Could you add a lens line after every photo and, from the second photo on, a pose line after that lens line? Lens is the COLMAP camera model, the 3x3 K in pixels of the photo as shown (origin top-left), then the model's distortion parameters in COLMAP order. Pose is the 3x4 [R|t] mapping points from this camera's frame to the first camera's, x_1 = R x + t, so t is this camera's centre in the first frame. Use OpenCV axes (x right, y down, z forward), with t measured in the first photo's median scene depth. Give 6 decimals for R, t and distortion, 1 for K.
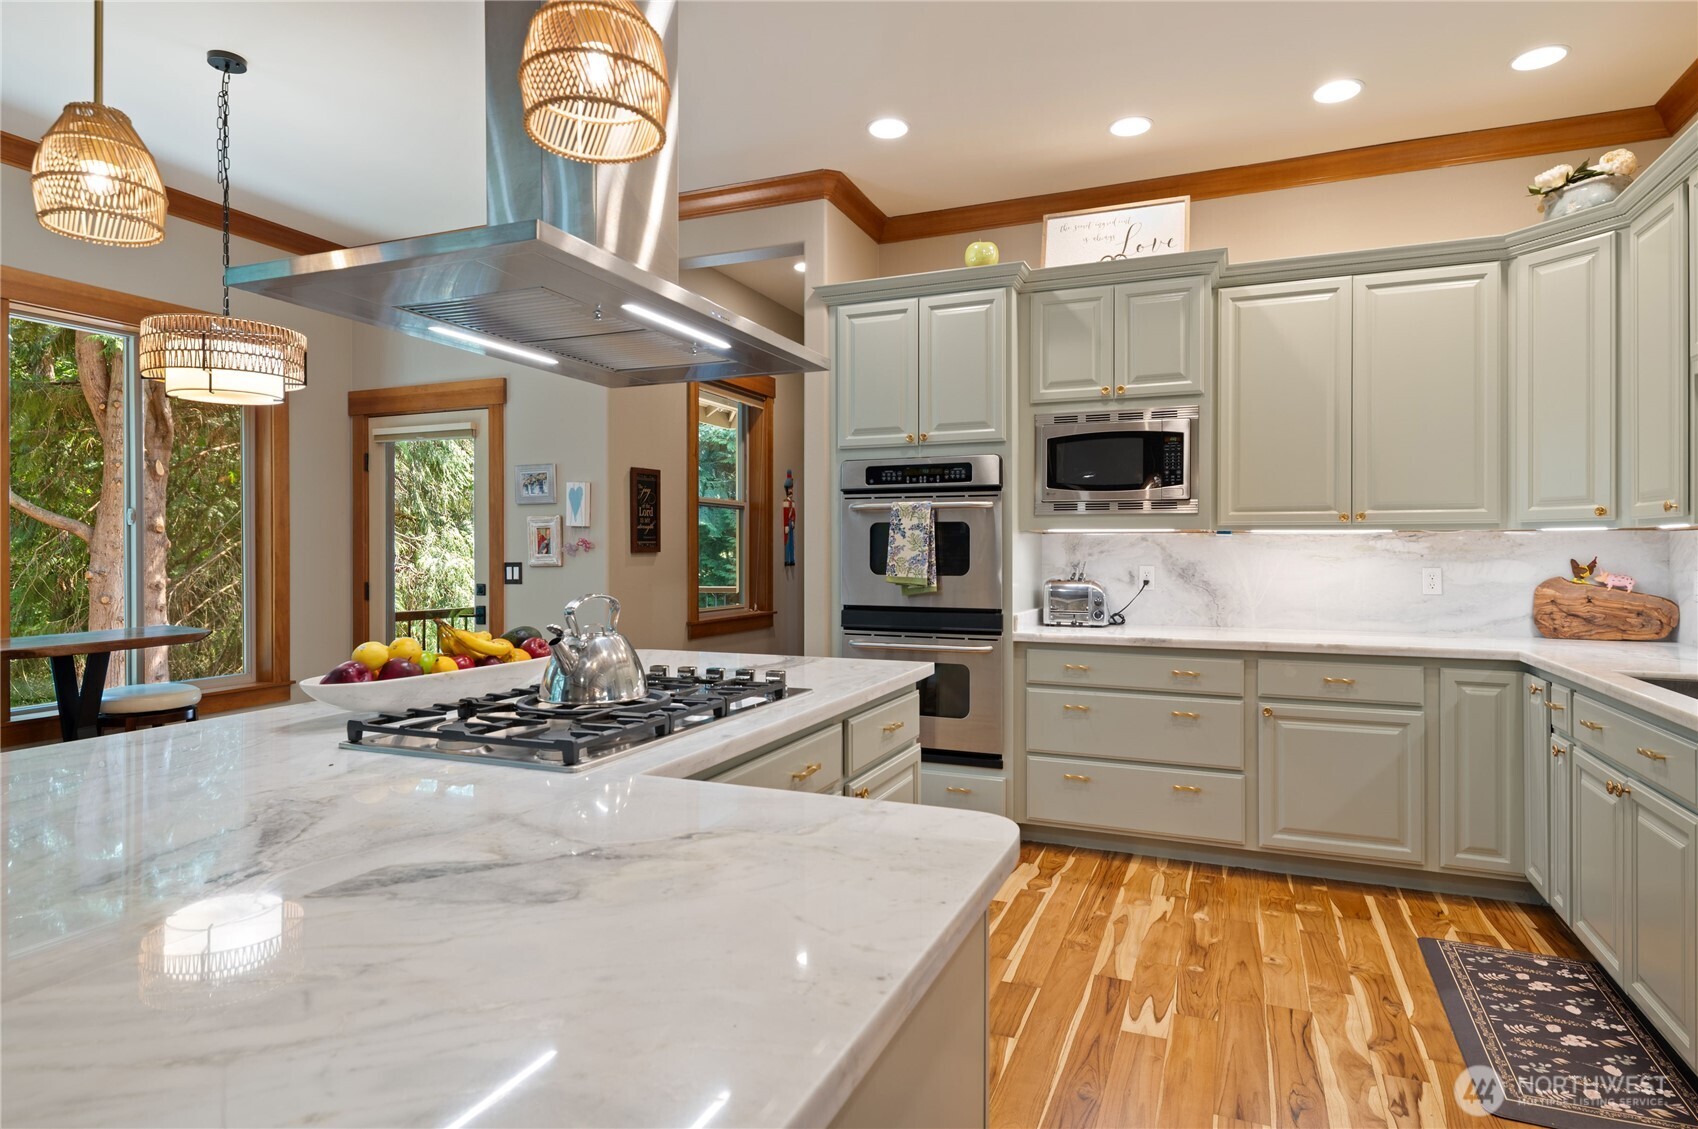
lens RADIAL K [[942.4, 0, 849.0], [0, 942.4, 564.5], [0, 0, 1]] dist [0.001526, -0.000504]
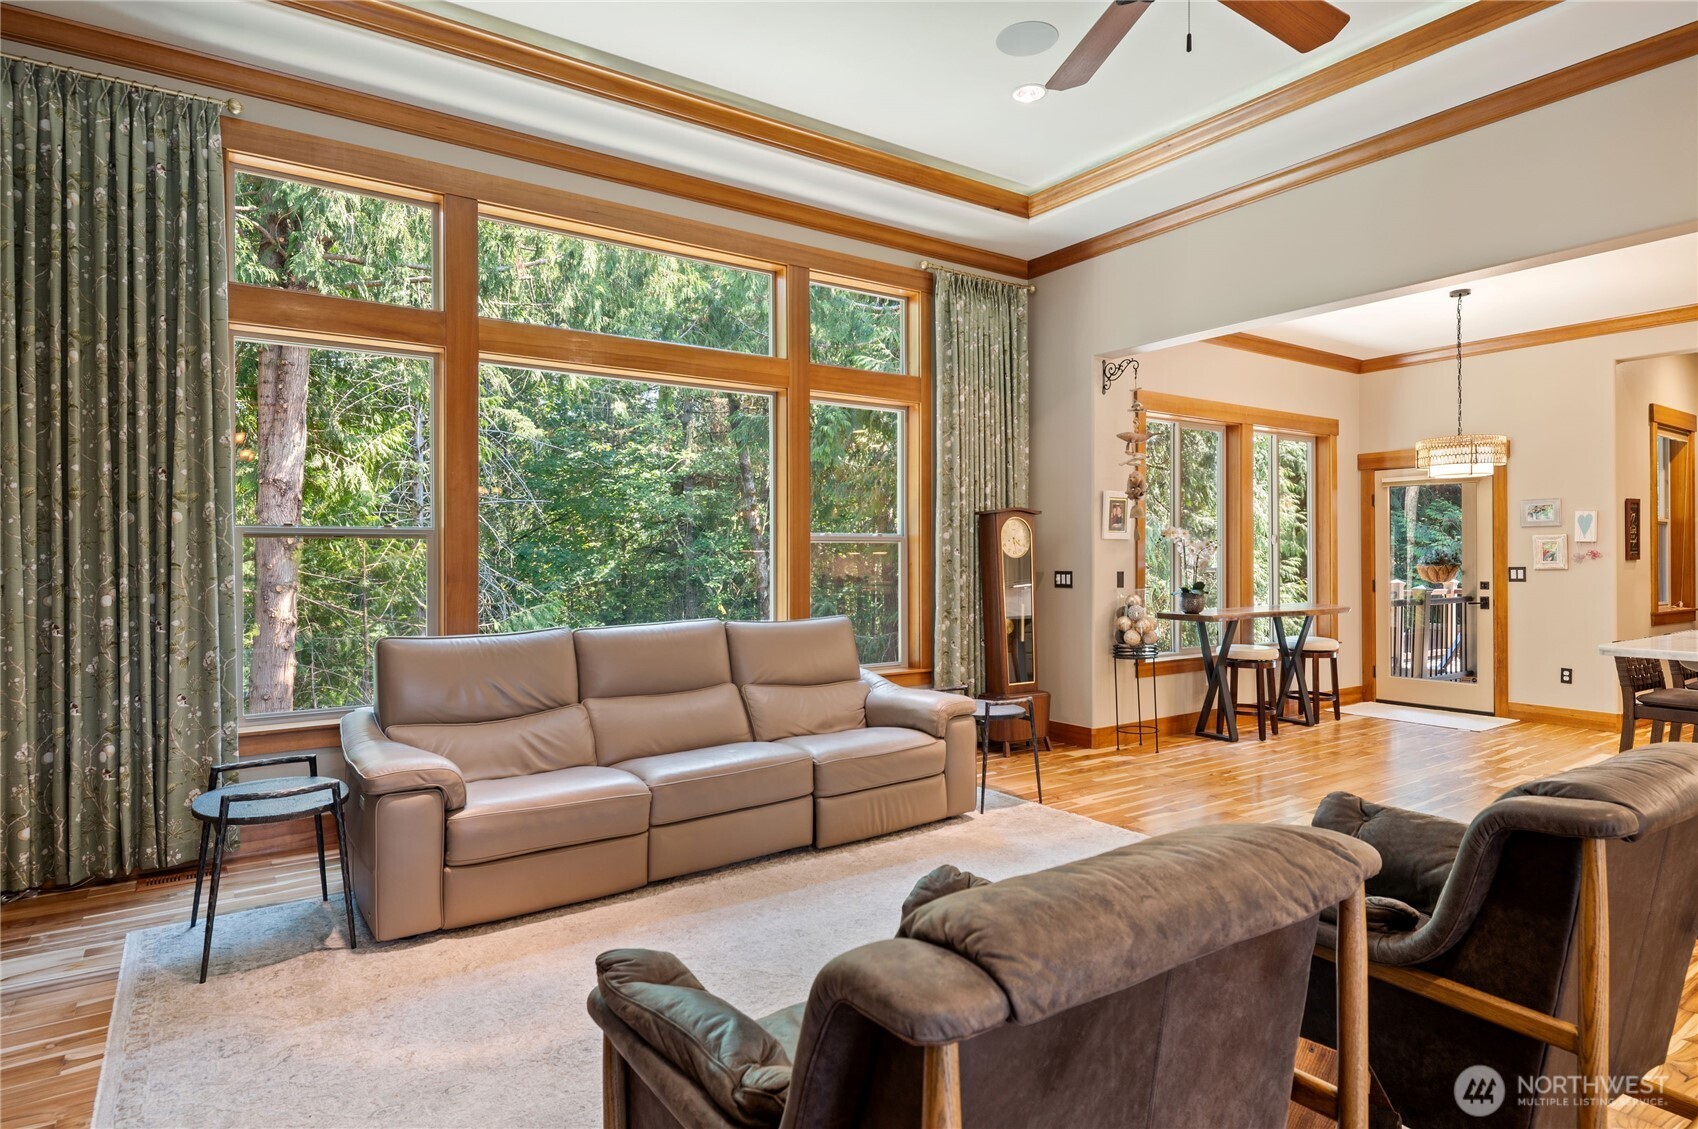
lens RADIAL K [[927.8, 0, 843.6], [0, 927.8, 558.0], [0, 0, 1]] dist [0.002714, -0.000463]
pose [[0.838616, -0.003116, -0.544715, -0.518010], [-0.004503, 0.999910, -0.012653, 0.007949], [0.544705, 0.013063, 0.838526, -0.889122]]
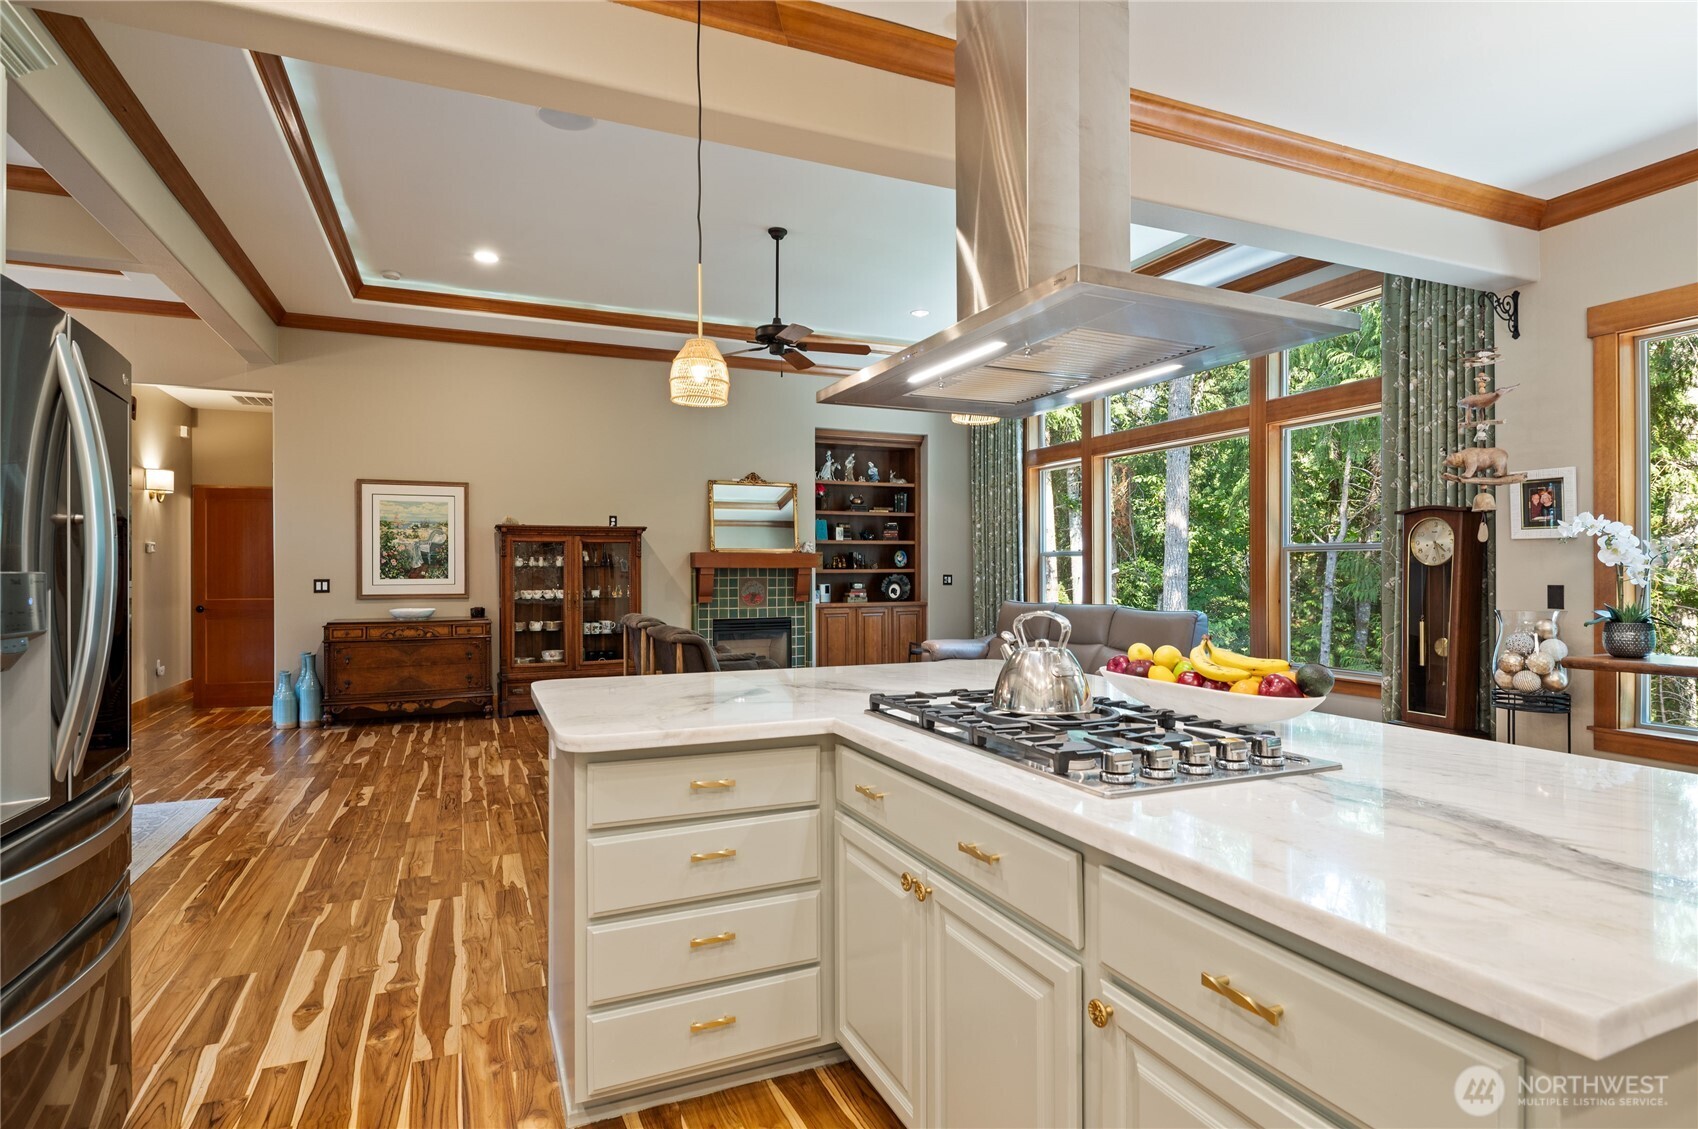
lens RADIAL K [[883.6, 0, 846.8], [0, 883.6, 567.1], [0, 0, 1]] dist [0.011473, -0.014984]
pose [[-0.696758, -0.003626, -0.717297, 0.263011], [-0.009923, 0.999940, 0.004585, -0.007060], [0.717238, 0.010313, -0.696752, 0.695804]]
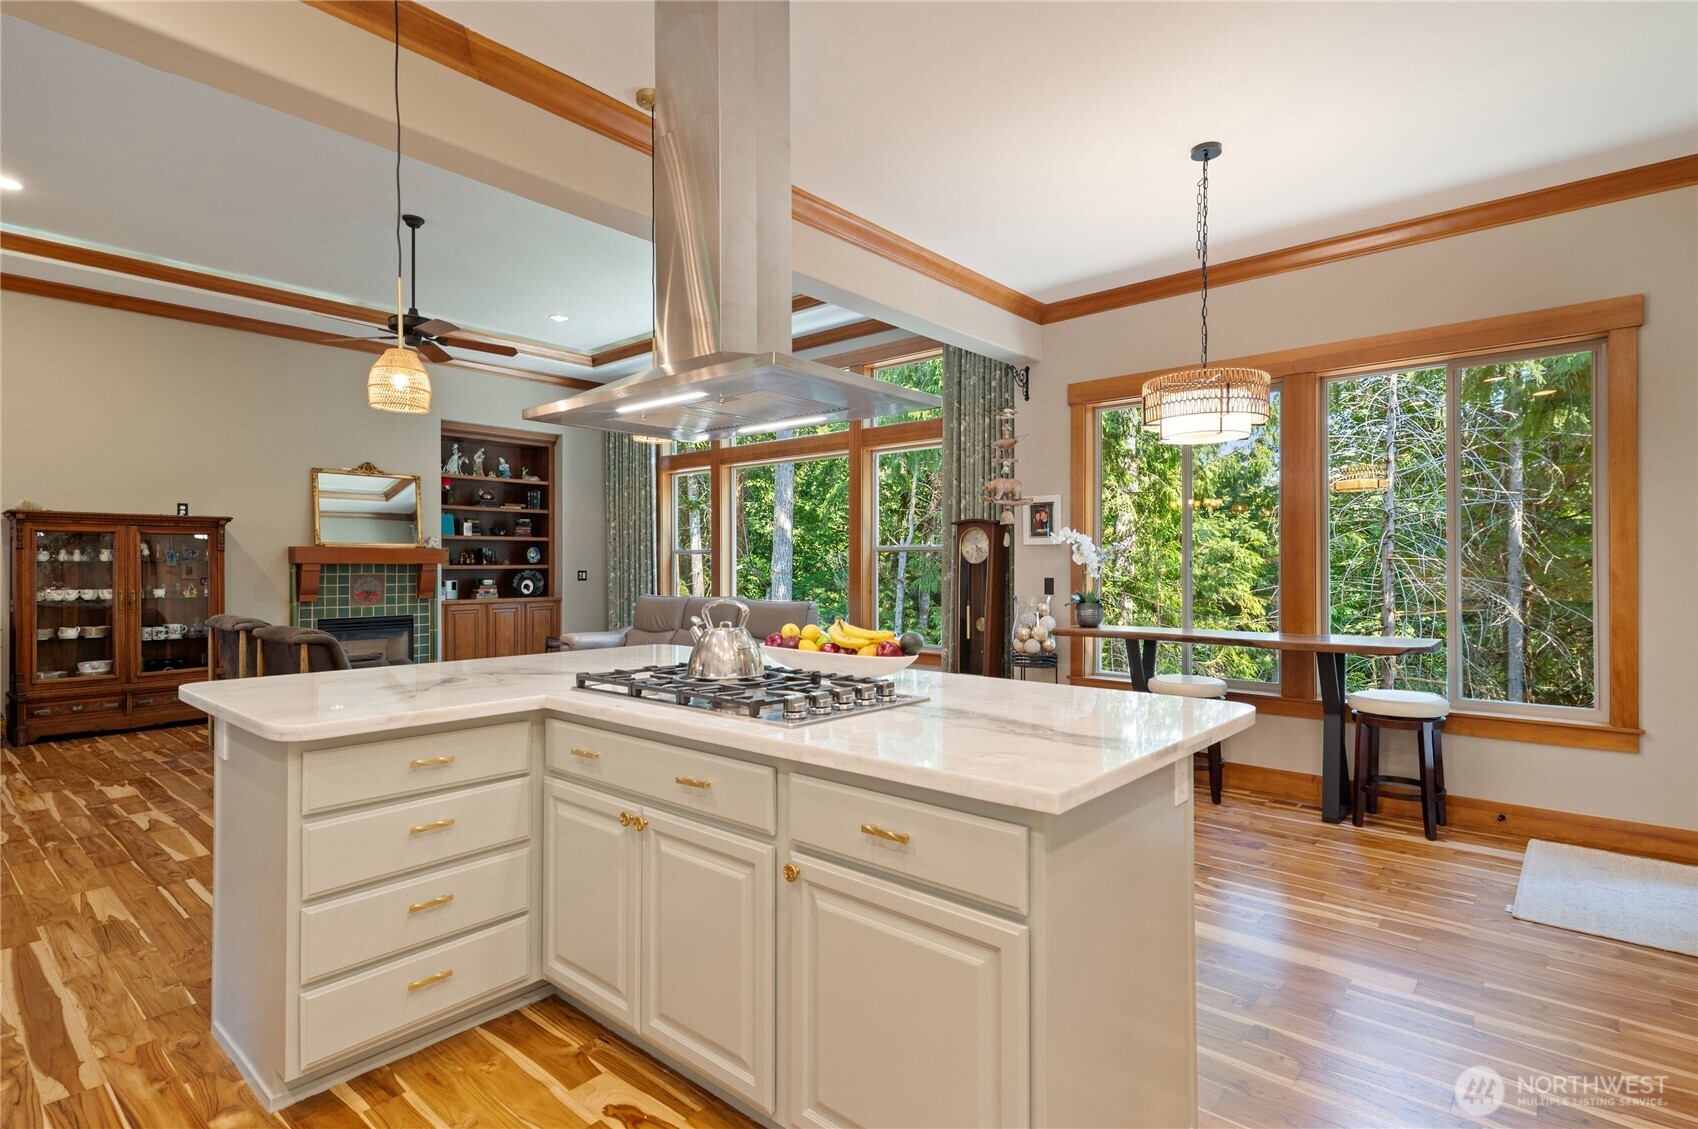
lens RADIAL K [[845.3, 0, 855.5], [0, 845.3, 567.9], [0, 0, 1]] dist [0.013546, -0.000550]
pose [[-0.317381, 0.000083, -0.948298, 0.364762], [-0.013865, 0.999893, 0.004728, -0.008002], [0.948197, 0.014649, -0.317346, 0.708954]]
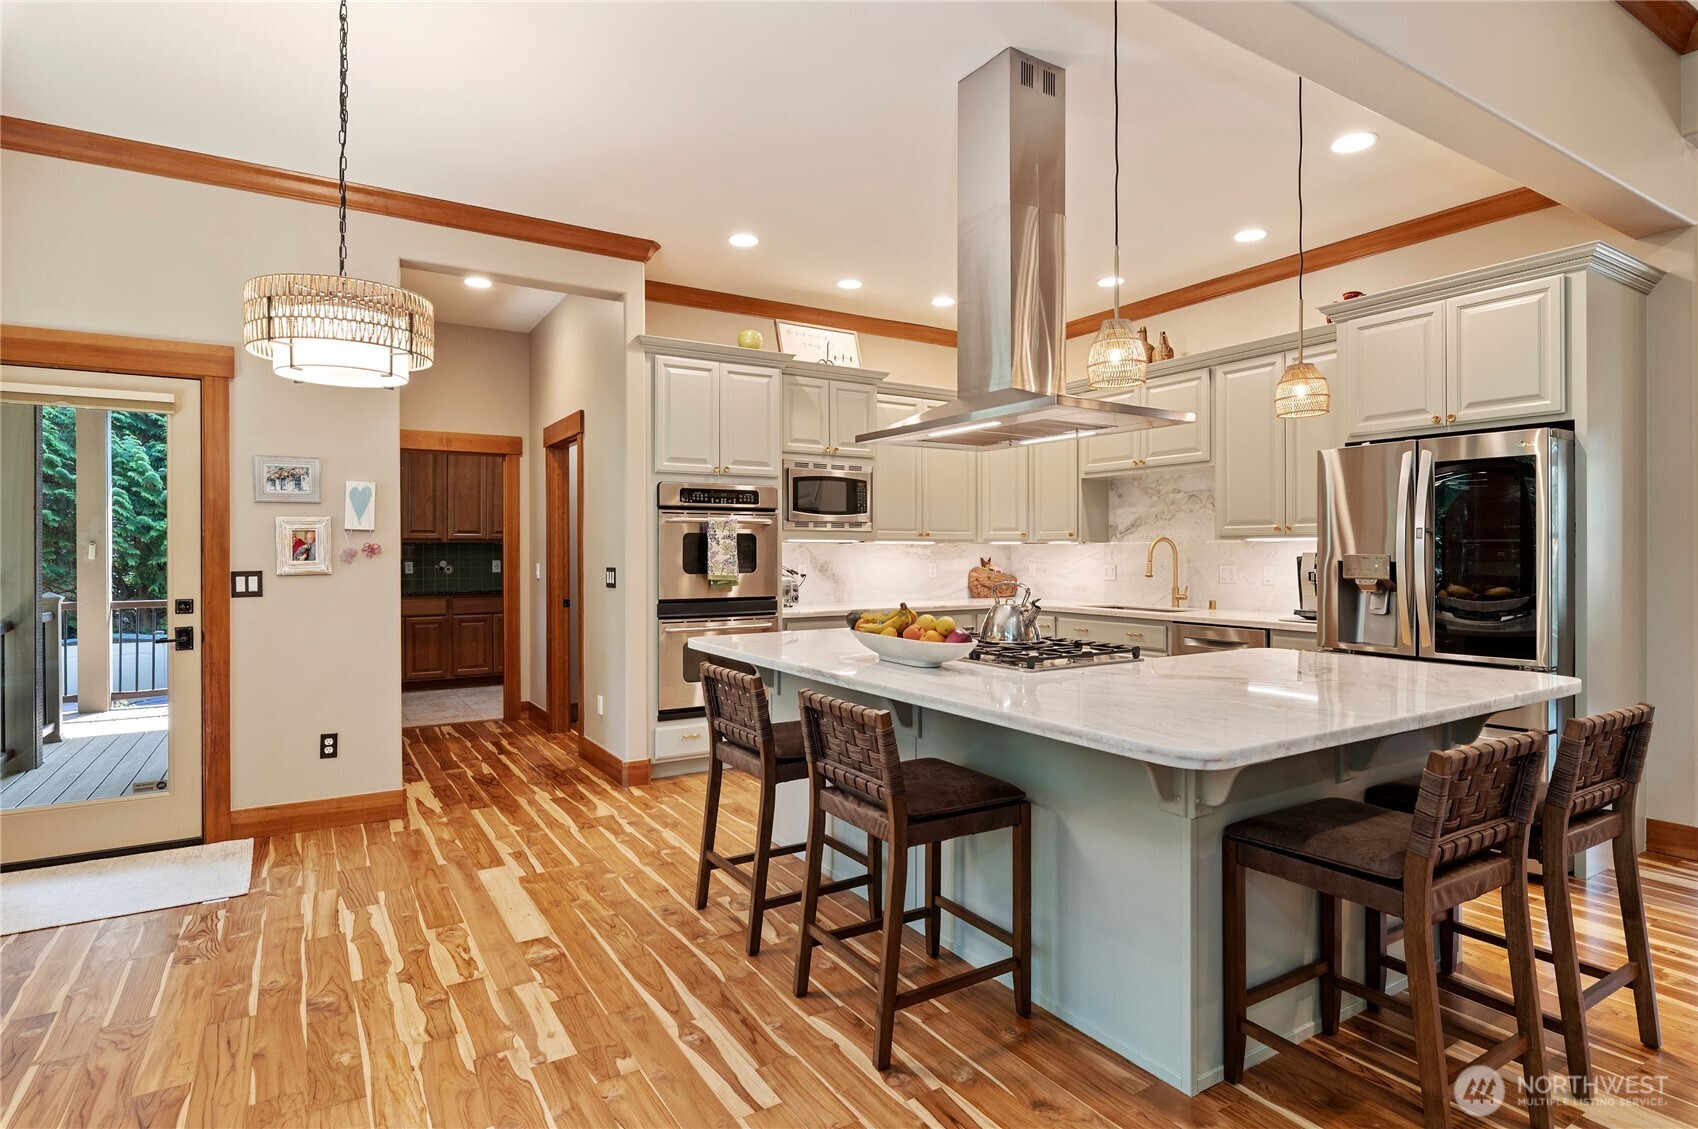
lens RADIAL K [[883.9, 0, 849.0], [0, 883.9, 557.1], [0, 0, 1]] dist [0.000627, -0.001444]
pose [[0.581141, -0.007054, 0.813772, -0.790088], [0.013938, 0.999902, -0.001286, -0.007229], [-0.813684, 0.012090, 0.581182, 0.133732]]
